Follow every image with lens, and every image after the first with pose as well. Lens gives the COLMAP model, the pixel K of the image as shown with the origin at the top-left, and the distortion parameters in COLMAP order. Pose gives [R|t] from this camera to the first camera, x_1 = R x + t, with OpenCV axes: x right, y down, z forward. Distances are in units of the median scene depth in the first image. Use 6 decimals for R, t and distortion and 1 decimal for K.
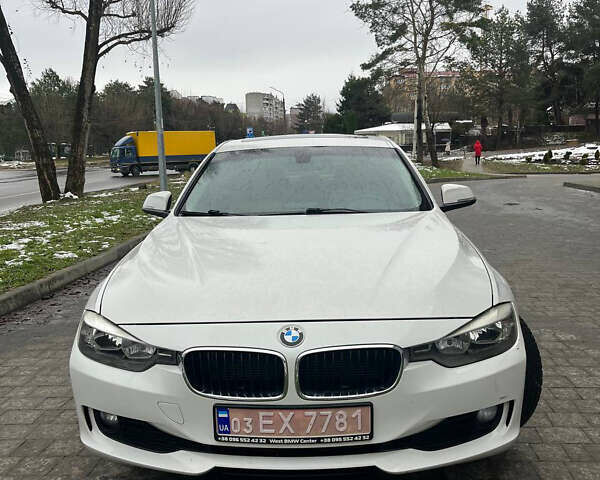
lens RADIAL K [[643.3, 0, 299.8], [0, 643.3, 239.8], [0, 0, 1]] dist [0.024263, 0.000000]
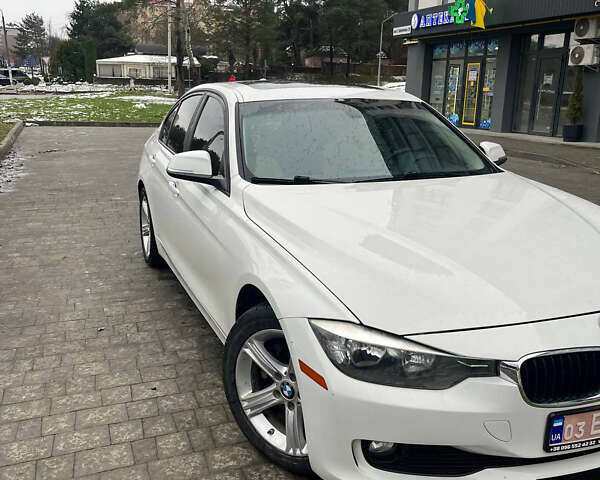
lens RADIAL K [[643.3, 0, 300.2], [0, 643.3, 241.0], [0, 0, 1]] dist [0.024263, 0.000000]
pose [[0.901253, -0.065728, 0.428278, -0.707767], [0.021290, 0.993951, 0.107741, -0.074481], [-0.432769, -0.087984, 0.897201, 0.323110]]
